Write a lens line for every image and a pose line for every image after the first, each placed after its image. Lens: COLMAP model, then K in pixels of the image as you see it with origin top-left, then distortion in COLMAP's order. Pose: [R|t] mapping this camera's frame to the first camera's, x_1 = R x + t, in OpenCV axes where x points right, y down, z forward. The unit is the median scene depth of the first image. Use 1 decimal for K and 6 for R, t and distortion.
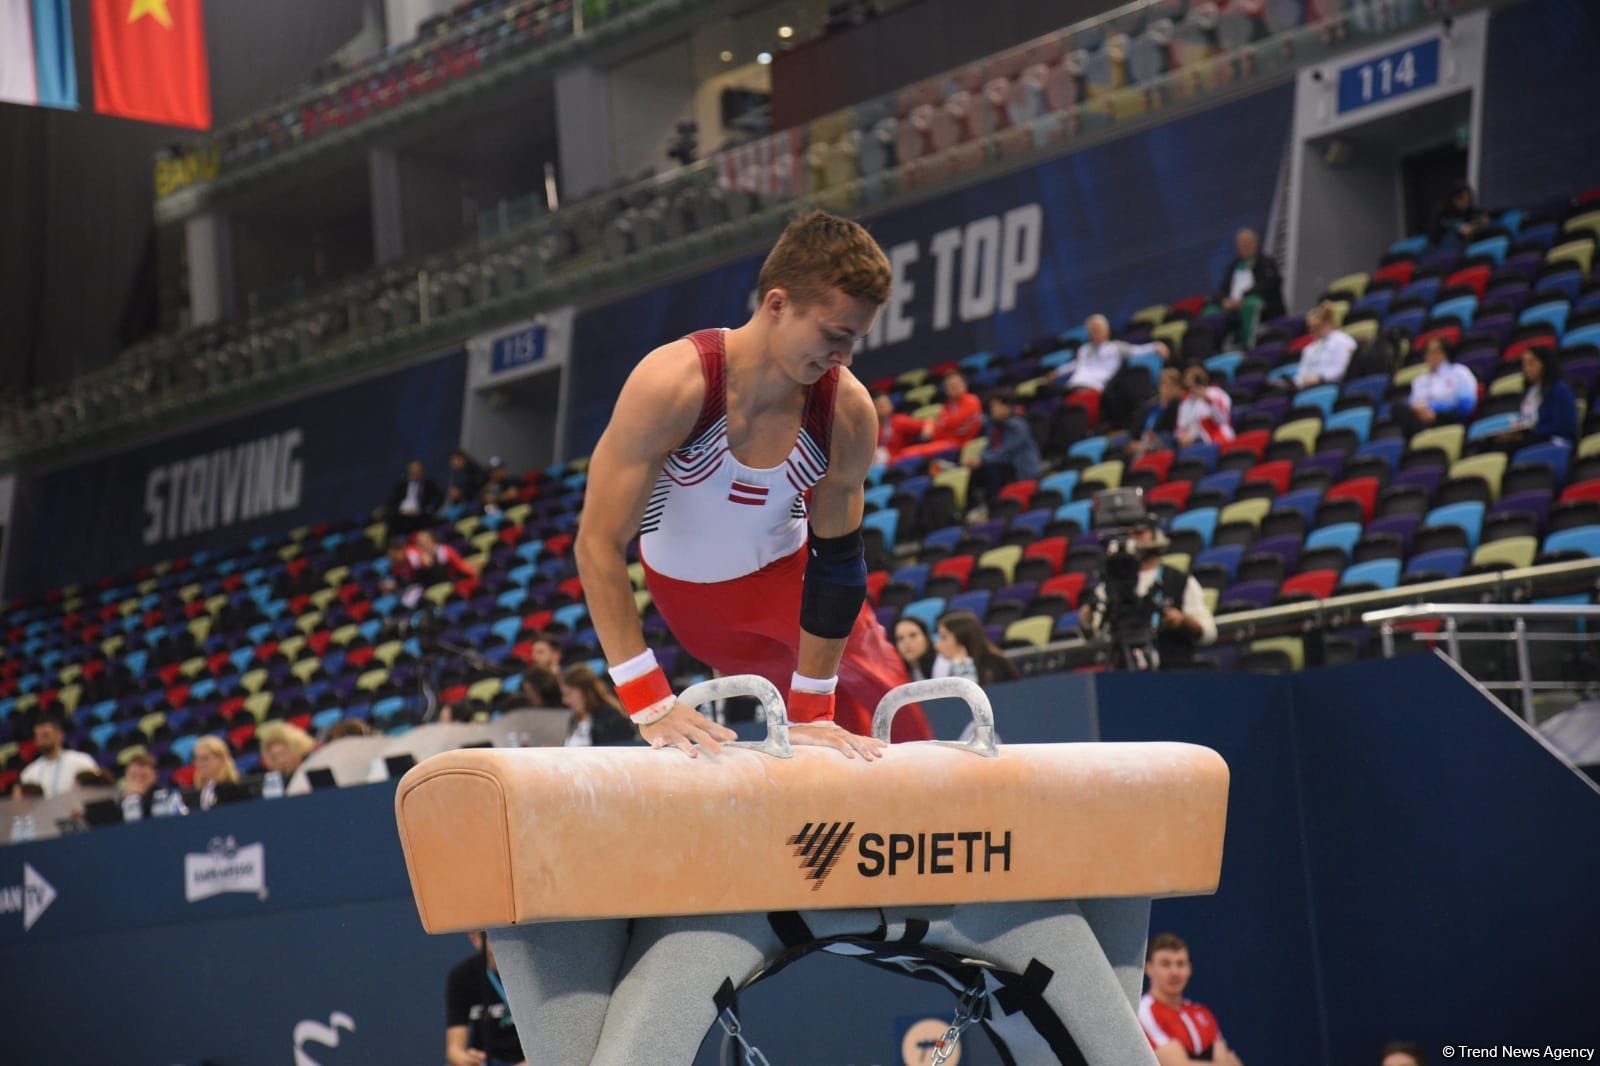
lens RADIAL K [[3524.6, 0, 800.0], [0, 3524.6, 533.0], [0, 0, 1]] dist [0.718755, 0.071712]
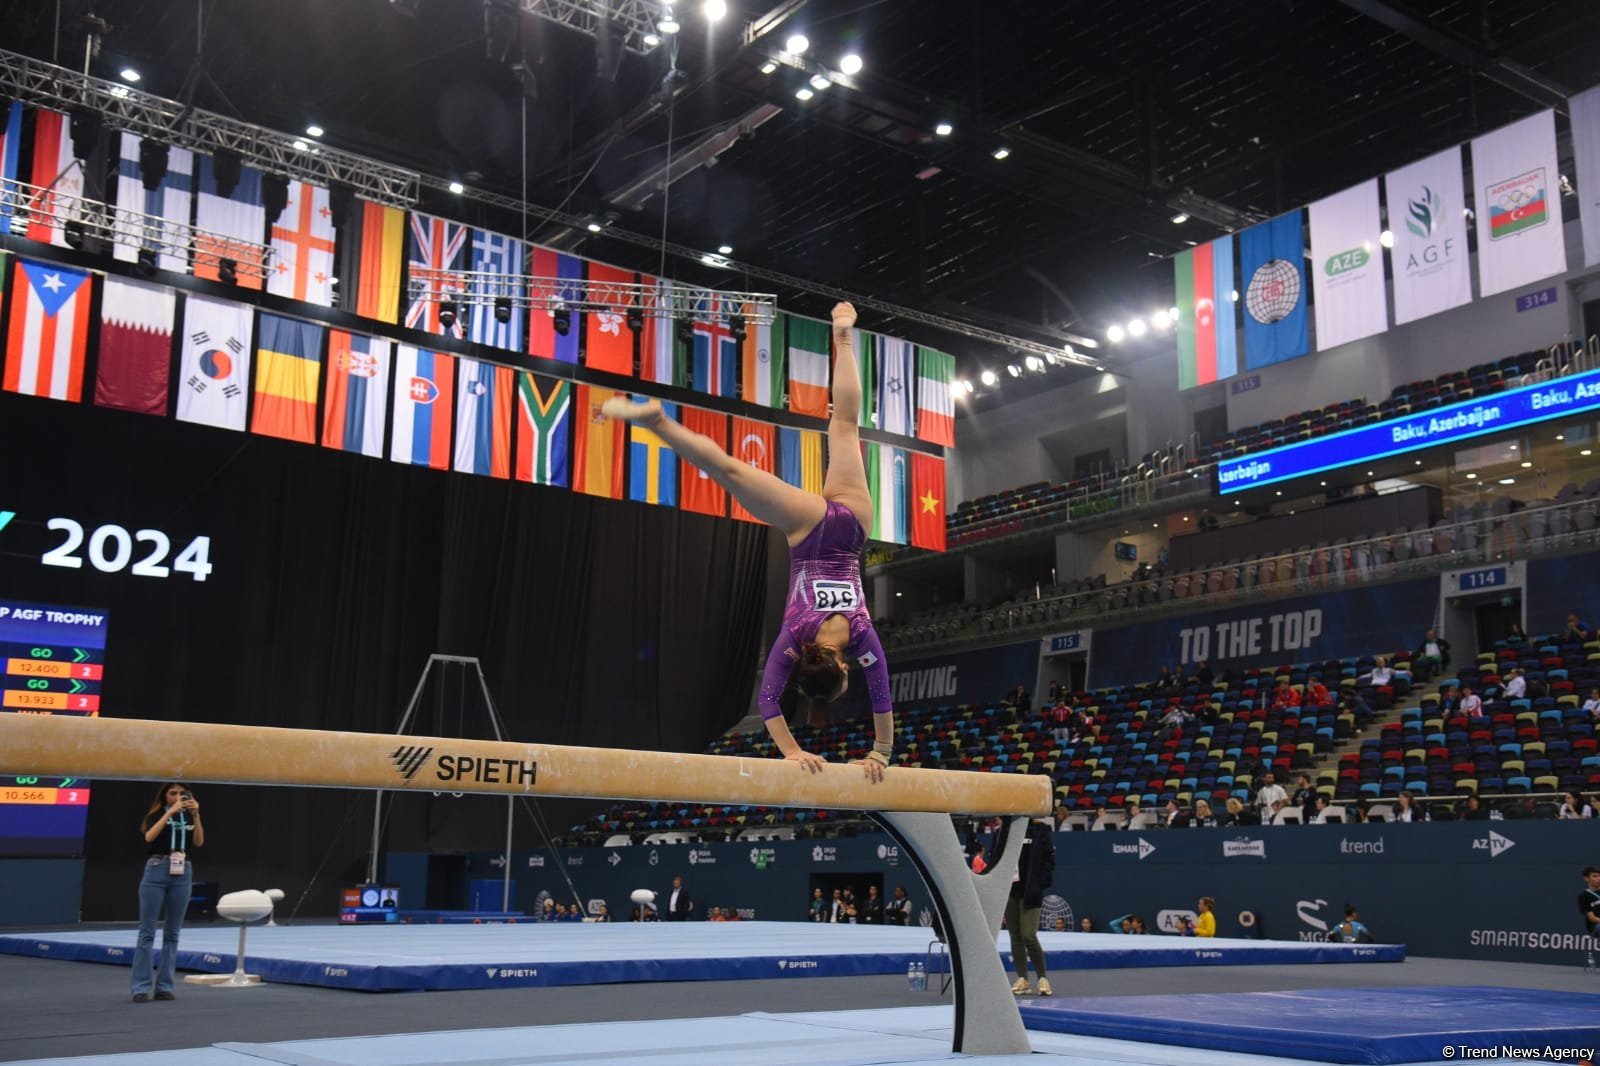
lens RADIAL K [[1622.6, 0, 792.8], [0, 1622.6, 549.6], [0, 0, 1]] dist [0.044062, 0.174804]
pose [[0.997800, 0.066267, -0.001862, -0.281920], [-0.066197, 0.994453, -0.081736, -0.008930], [-0.003565, 0.081679, 0.996652, -0.193687]]
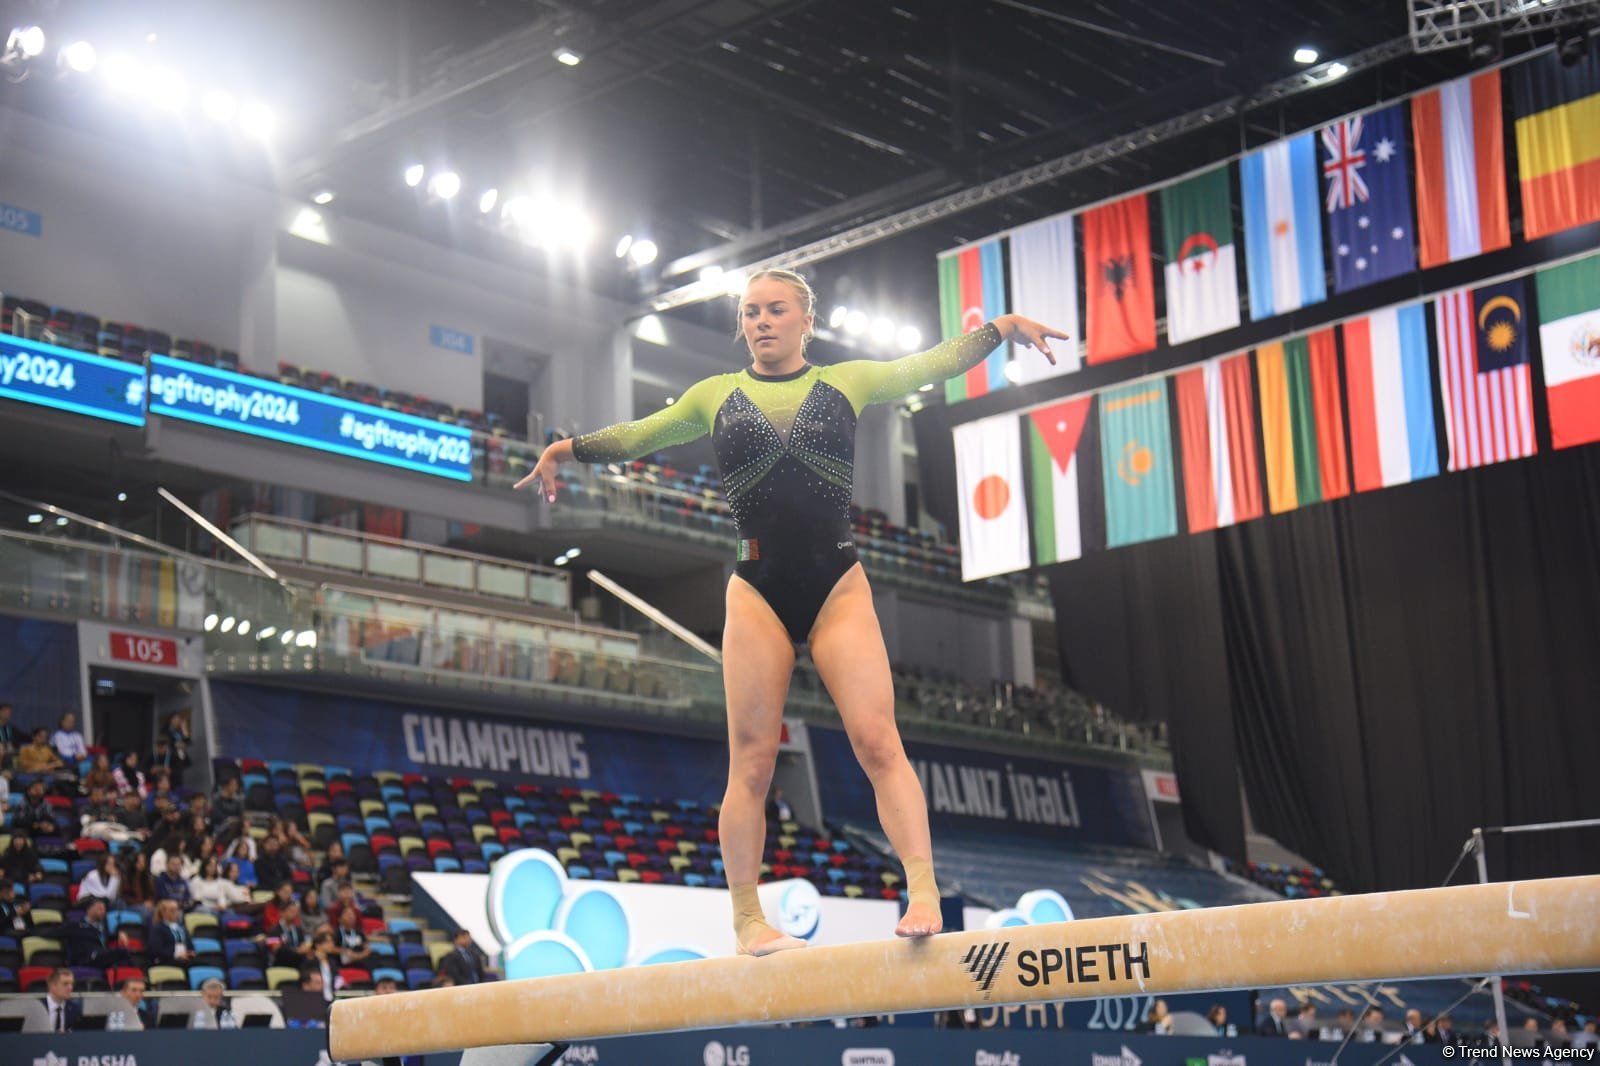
lens RADIAL K [[2447.1, 0, 802.6], [0, 2447.1, 563.7], [0, 0, 1]] dist [0.252258, 0.035337]
pose [[0.199589, -0.170767, -0.964885, -0.193753], [0.145906, 0.978899, -0.143066, -0.005359], [0.968956, -0.112228, 0.220293, -0.118417]]
